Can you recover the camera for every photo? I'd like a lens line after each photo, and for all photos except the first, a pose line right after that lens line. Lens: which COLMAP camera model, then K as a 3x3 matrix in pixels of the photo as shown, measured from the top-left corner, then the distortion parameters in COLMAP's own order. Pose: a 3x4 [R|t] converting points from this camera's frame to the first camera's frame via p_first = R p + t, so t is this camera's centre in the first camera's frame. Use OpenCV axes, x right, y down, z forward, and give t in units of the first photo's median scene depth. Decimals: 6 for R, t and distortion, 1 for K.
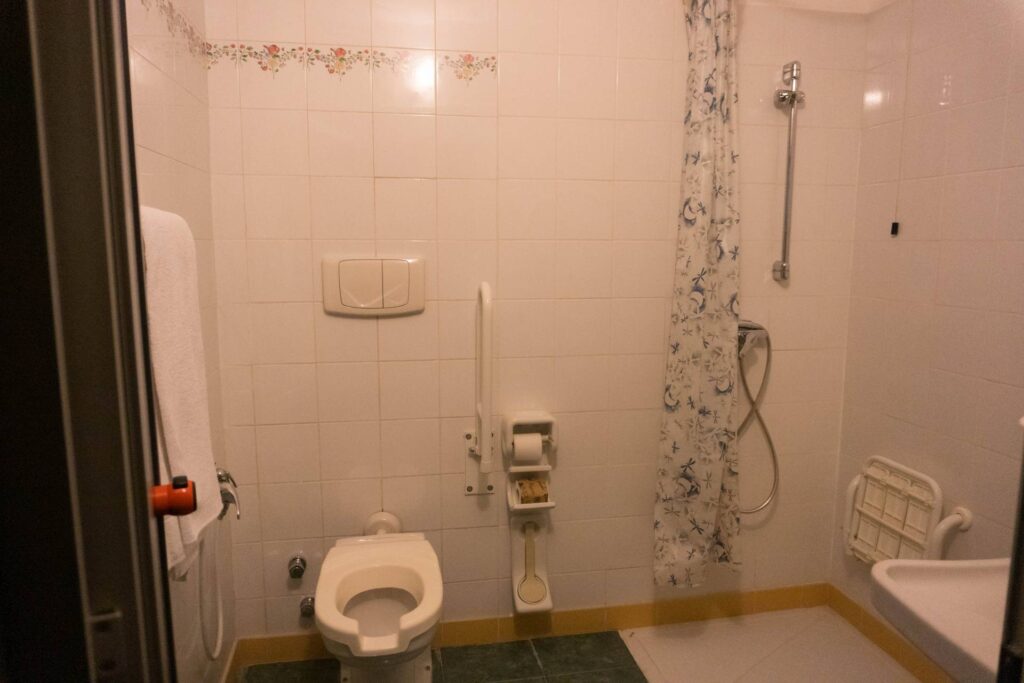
lens RADIAL K [[682.6, 0, 512.0], [0, 682.6, 341.5], [0, 0, 1]] dist [-0.020961, -0.002076]
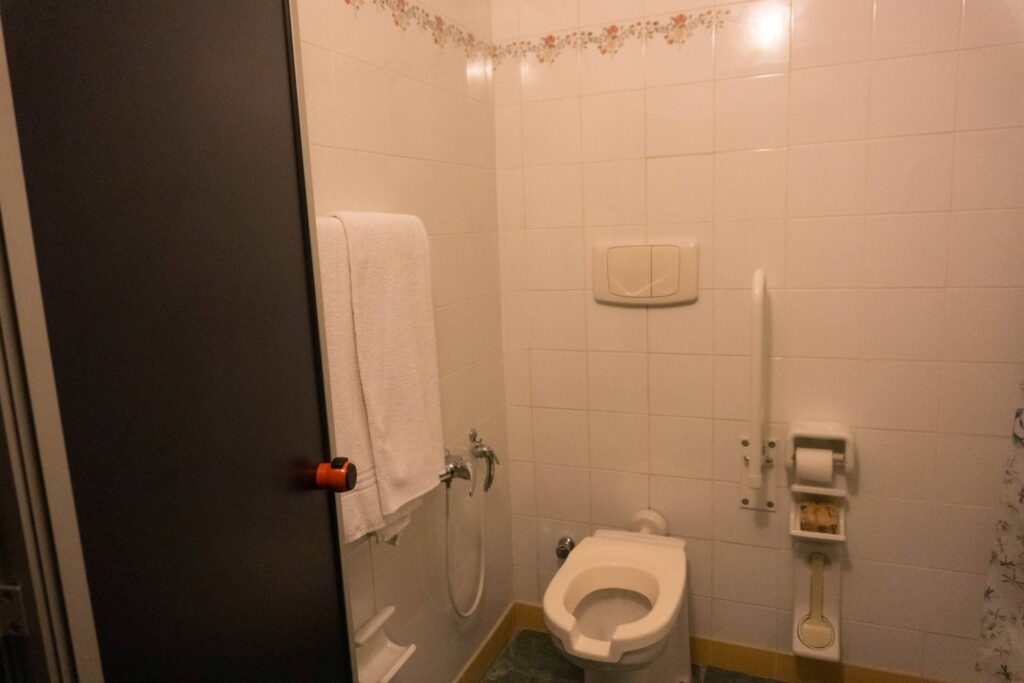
lens RADIAL K [[691.7, 0, 512.0], [0, 691.7, 341.5], [0, 0, 1]] dist [-0.012150, -0.003517]
pose [[0.835813, 0.050499, -0.546688, 0.175316], [-0.028609, 0.998414, 0.048487, -0.028647], [0.548269, -0.024885, 0.835932, 0.092964]]
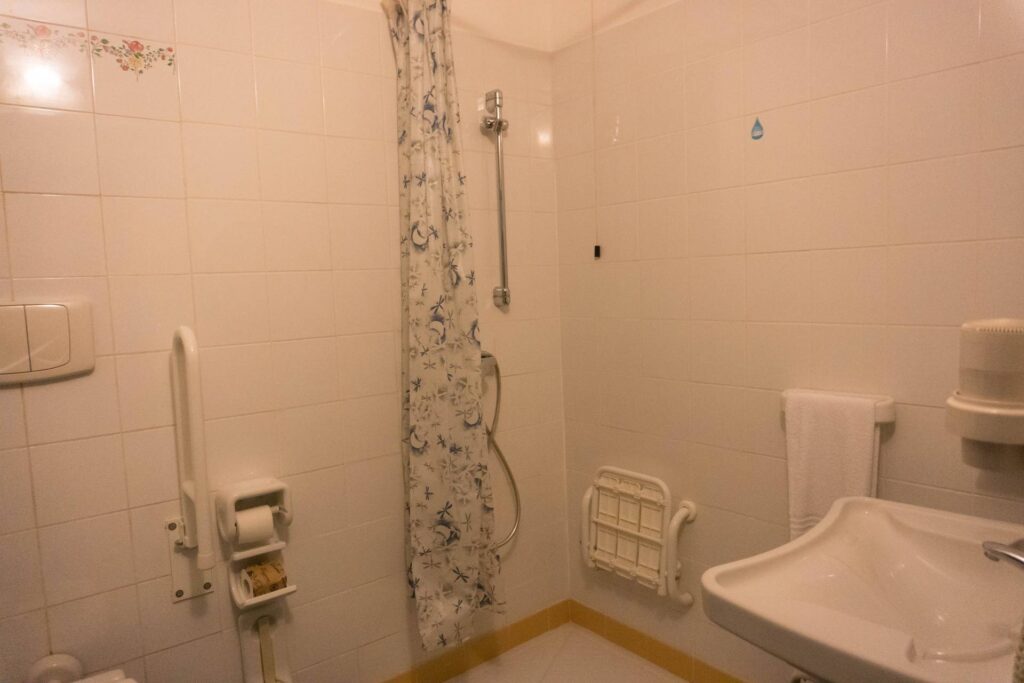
lens RADIAL K [[682.6, 0, 512.0], [0, 682.6, 341.5], [0, 0, 1]] dist [-0.020961, -0.002076]
pose [[0.876886, -0.076861, 0.474513, -0.078449], [0.104850, 0.993948, -0.032760, -0.004111], [-0.469124, 0.078479, 0.879639, 0.131560]]
